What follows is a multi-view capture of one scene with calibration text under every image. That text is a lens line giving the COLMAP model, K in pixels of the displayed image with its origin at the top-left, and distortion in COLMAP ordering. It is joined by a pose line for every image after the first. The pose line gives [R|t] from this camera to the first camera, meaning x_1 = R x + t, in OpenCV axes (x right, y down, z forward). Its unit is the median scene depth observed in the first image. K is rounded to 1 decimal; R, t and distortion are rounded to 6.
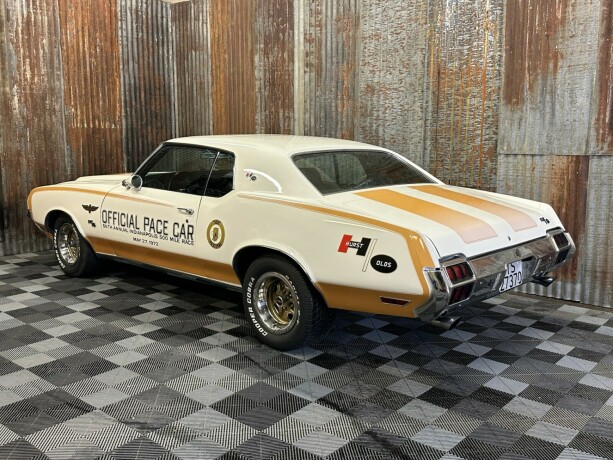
lens RADIAL K [[605.5, 0, 315.8], [0, 605.5, 221.9], [0, 0, 1]] dist [0.044311, 0.000000]
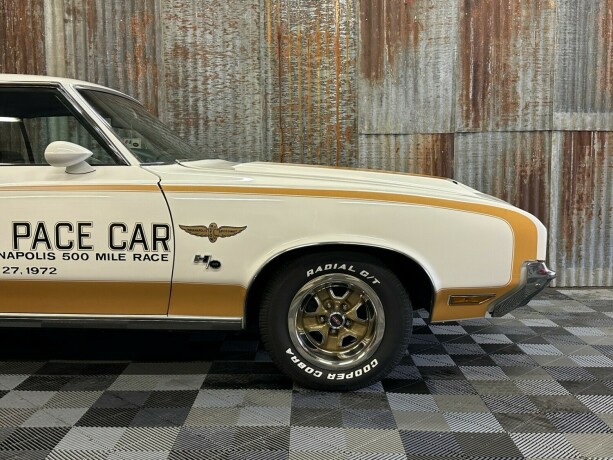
lens RADIAL K [[647.5, 0, 297.5], [0, 647.5, 237.3], [0, 0, 1]] dist [0.057338, 0.000000]
pose [[0.762609, -0.077401, 0.642213, -0.335556], [0.099788, 0.995008, 0.001426, 0.023834], [-0.639117, 0.062998, 0.766525, 0.300049]]
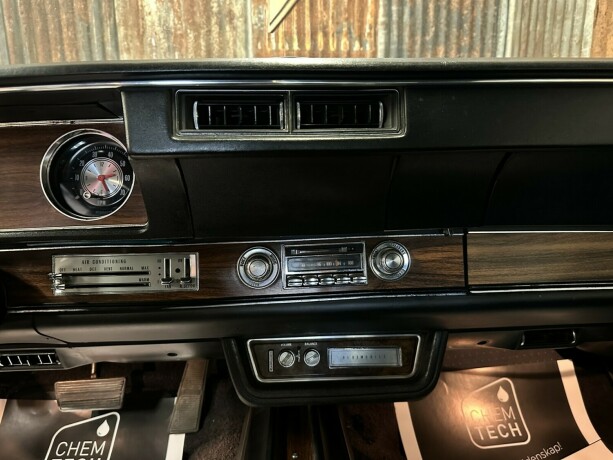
lens RADIAL K [[444.6, 0, 305.9], [0, 444.6, 227.5], [0, 0, 1]] dist [0.009005, -0.029374]
pose [[0.706944, 0.136370, -0.693998, -0.116216], [-0.086304, 0.990536, 0.106725, -0.059096], [0.701984, -0.015553, 0.712022, 0.862532]]
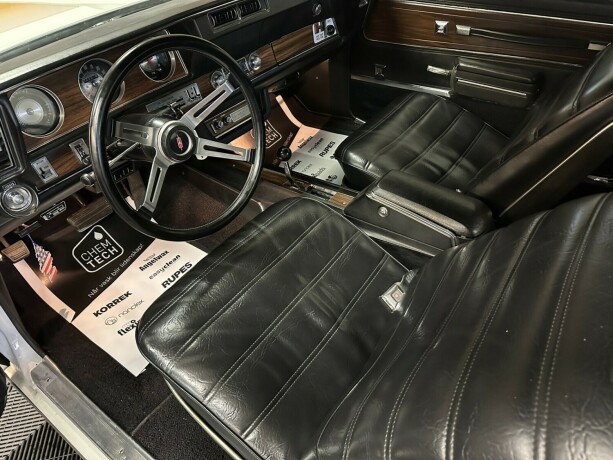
lens RADIAL K [[444.6, 0, 309.6], [0, 444.6, 241.6], [0, 0, 1]] dist [0.009005, -0.029374]
pose [[0.991852, -0.124402, 0.027465, -0.153048], [0.091558, 0.845966, 0.525318, -0.081162], [-0.088586, -0.518522, 0.850463, 0.710596]]
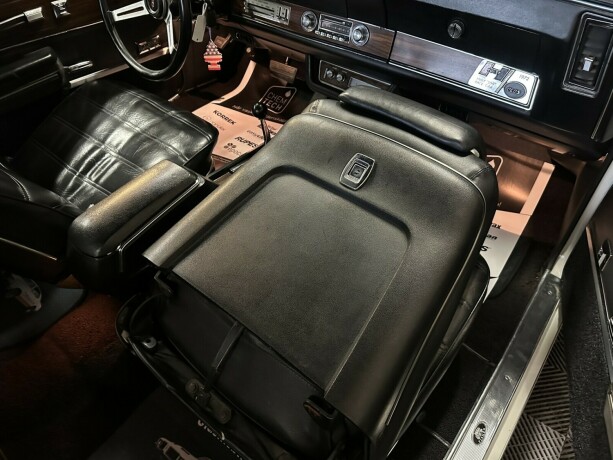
lens RADIAL K [[444.6, 0, 302.6], [0, 444.6, 231.7], [0, 0, 1]] dist [0.009005, -0.029374]
pose [[0.050321, 0.686690, -0.725207, 0.017008], [-0.172168, 0.721221, 0.670969, -0.103228], [0.983781, 0.091094, 0.154518, 0.891162]]
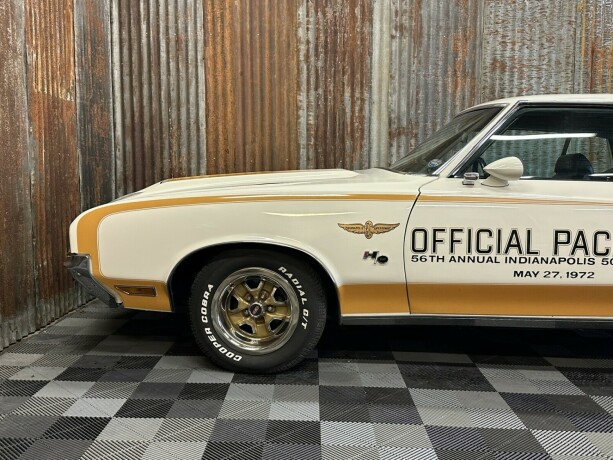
lens RADIAL K [[616.4, 0, 308.2], [0, 616.4, 227.8], [0, 0, 1]] dist [0.065560, 0.000000]
pose [[0.775000, -0.058926, 0.629209, -0.624218], [0.089579, 0.995833, -0.017075, -0.015687], [-0.625581, 0.069597, 0.777049, 0.535097]]
